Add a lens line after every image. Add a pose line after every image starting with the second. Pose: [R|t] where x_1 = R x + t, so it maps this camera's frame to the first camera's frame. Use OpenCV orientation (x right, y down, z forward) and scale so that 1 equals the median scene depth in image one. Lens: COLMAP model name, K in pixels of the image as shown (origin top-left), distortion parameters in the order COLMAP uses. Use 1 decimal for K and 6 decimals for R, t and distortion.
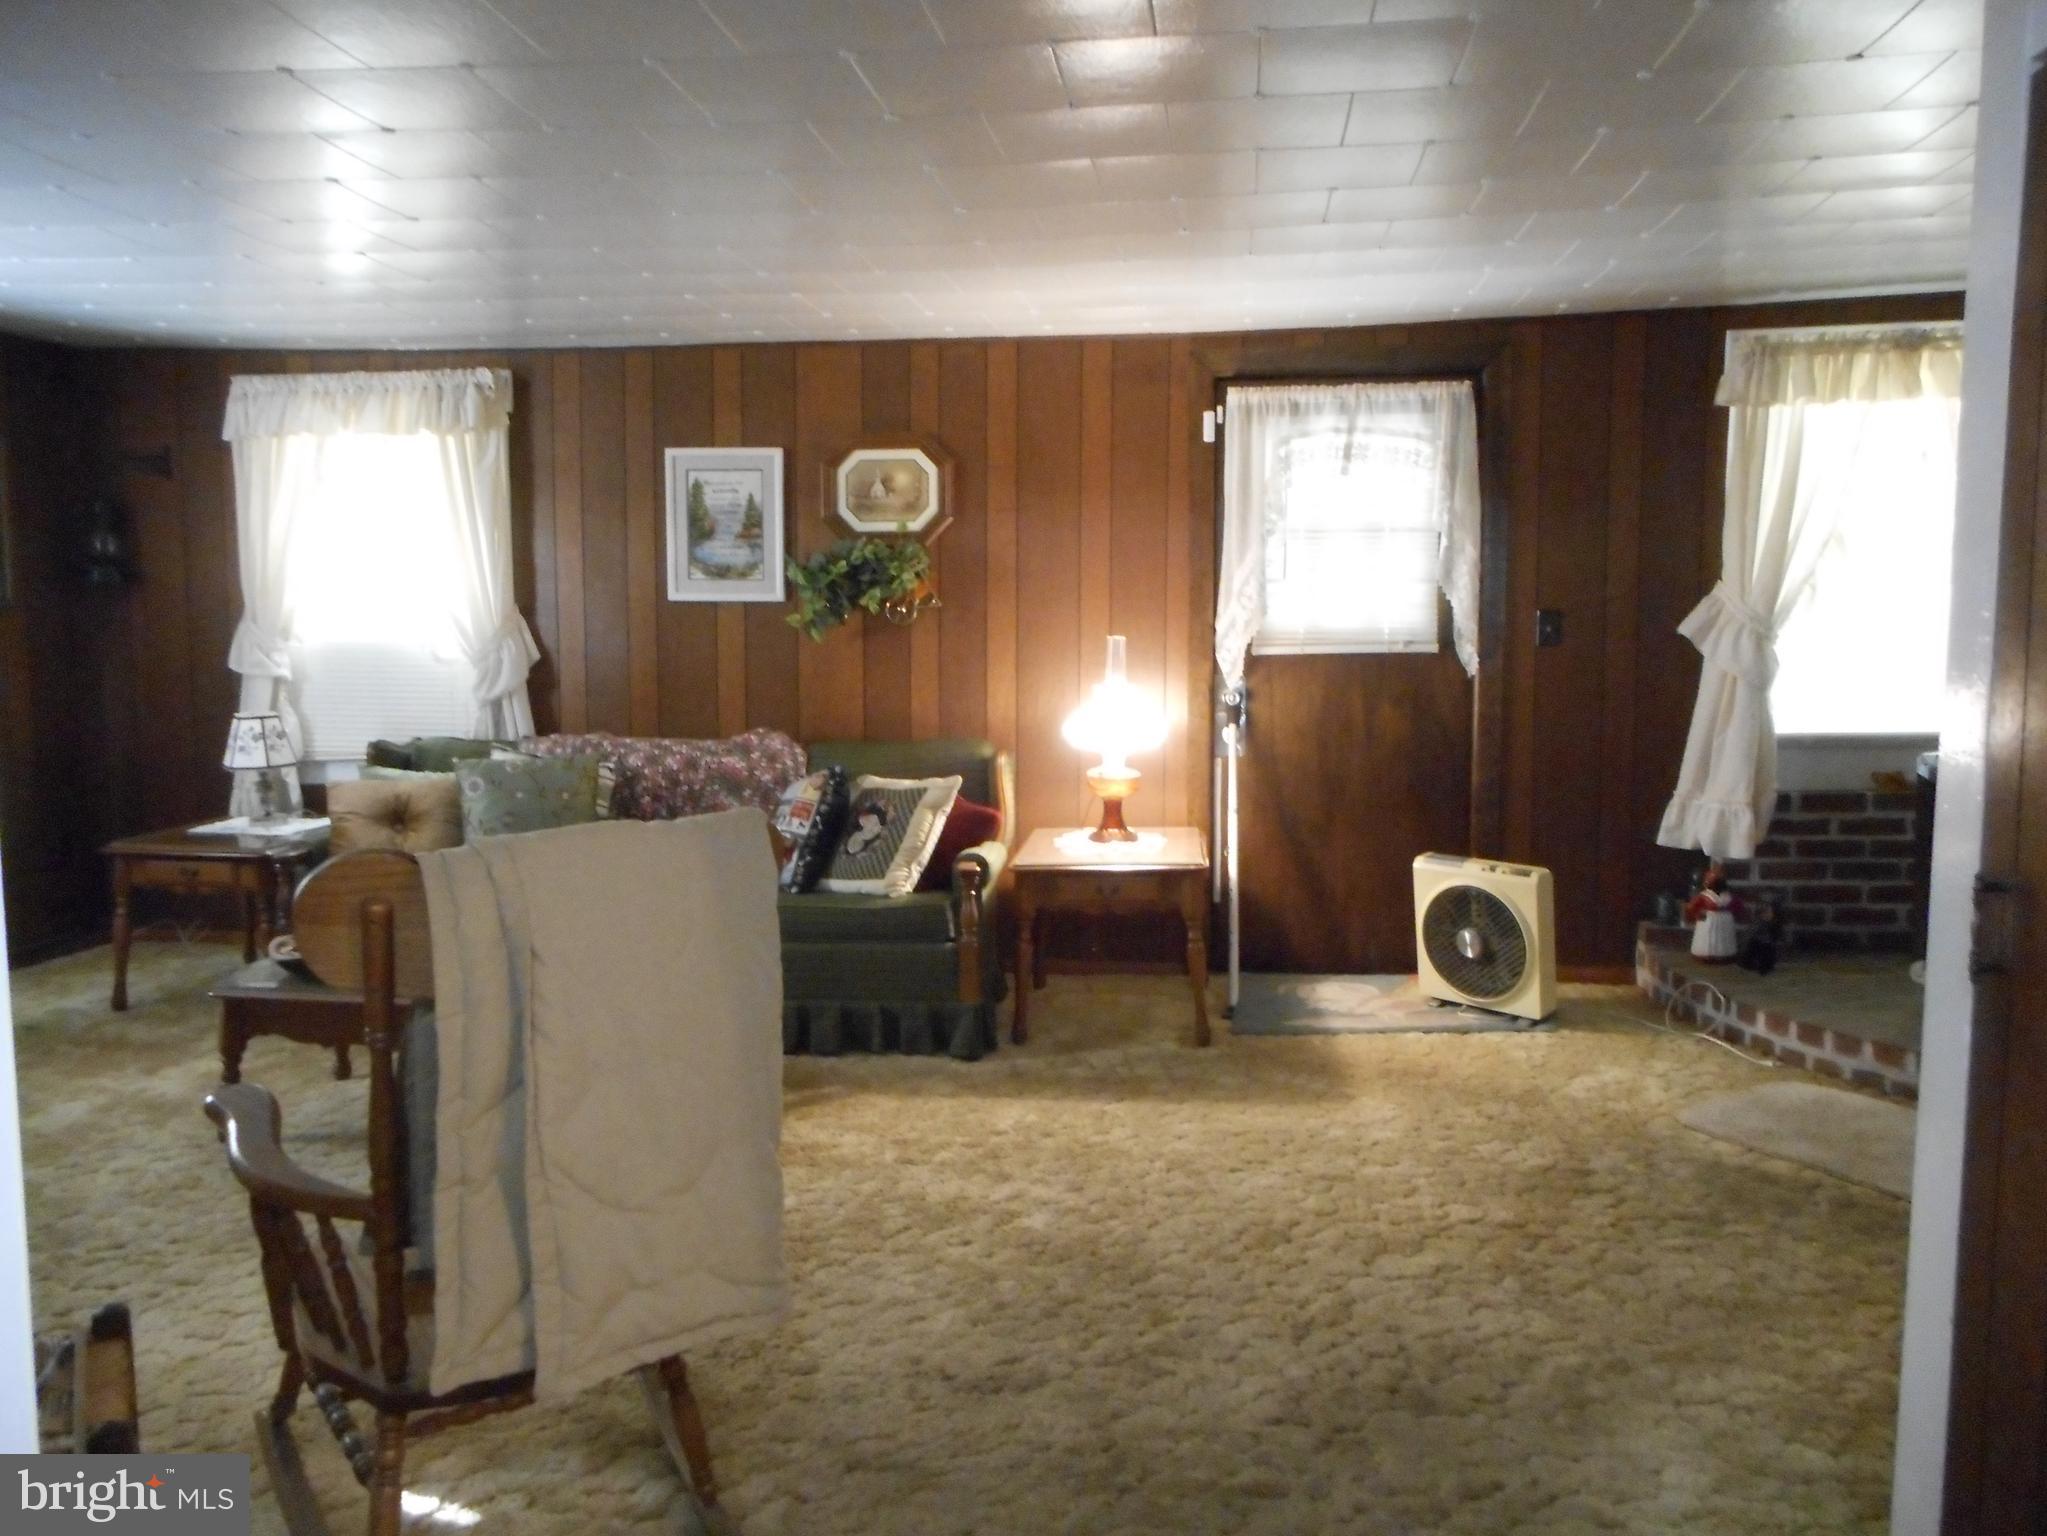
lens RADIAL K [[1556.5, 0, 1001.9], [0, 1556.5, 770.2], [0, 0, 1]] dist [0.008037, -0.001077]
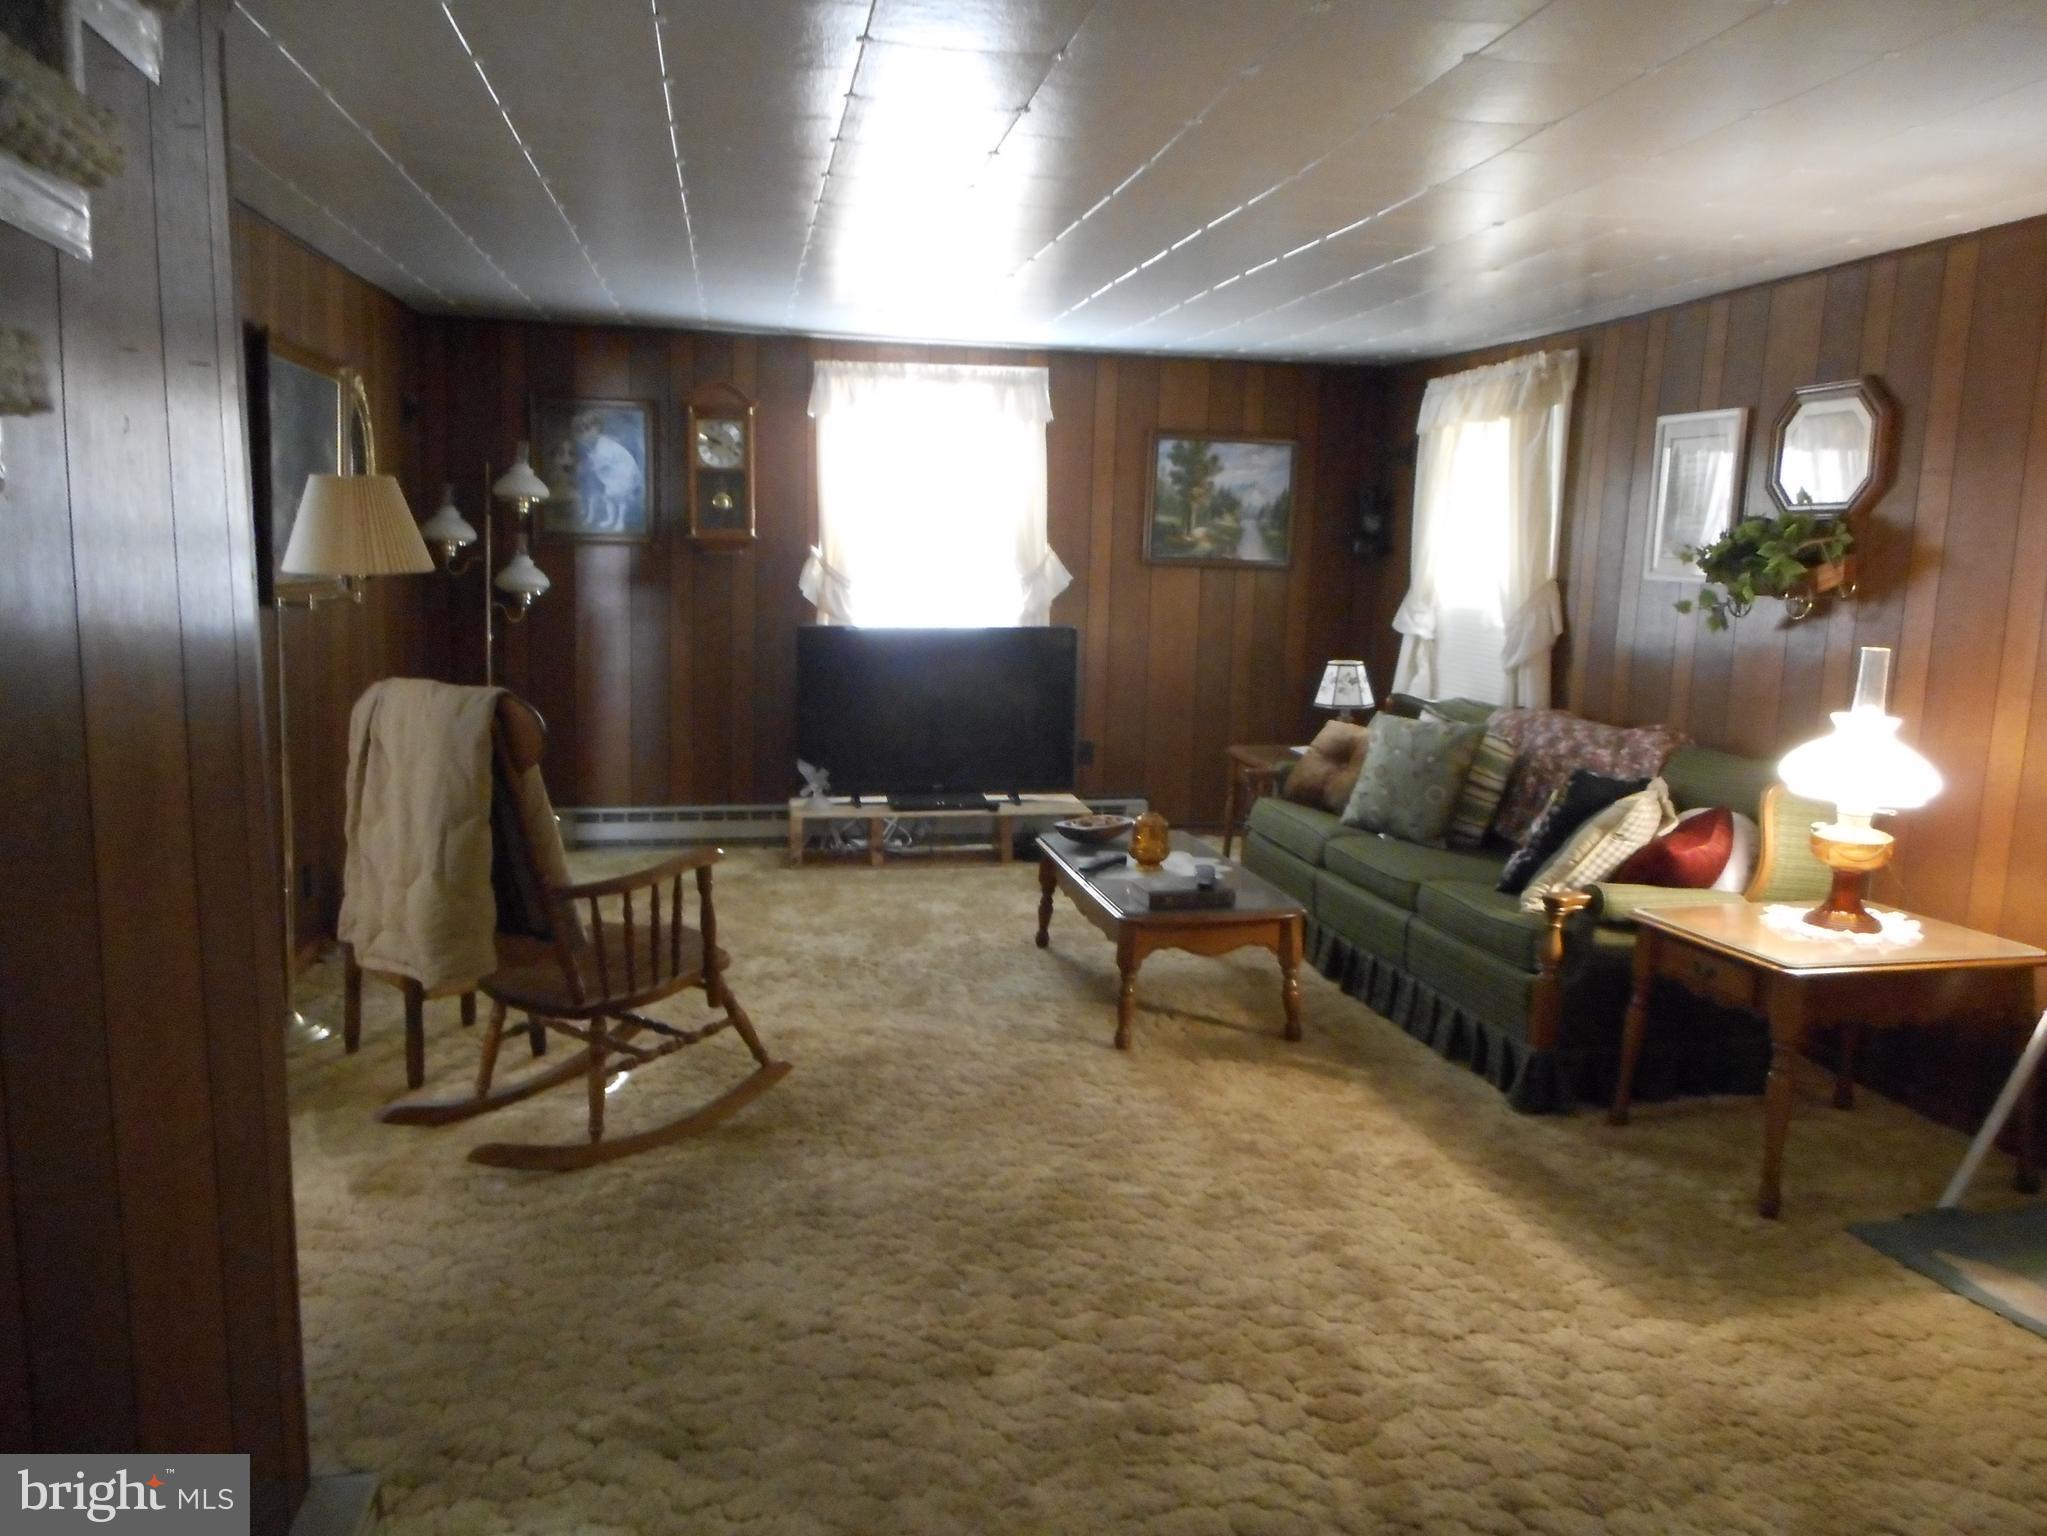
lens RADIAL K [[1521.8, 0, 1013.4], [0, 1521.8, 773.9], [0, 0, 1]] dist [-0.003073, -0.007033]
pose [[0.320427, 0.150583, -0.935228, 0.590141], [-0.129812, 0.984950, 0.114113, -0.054445], [0.938336, 0.084839, 0.335152, 0.383212]]
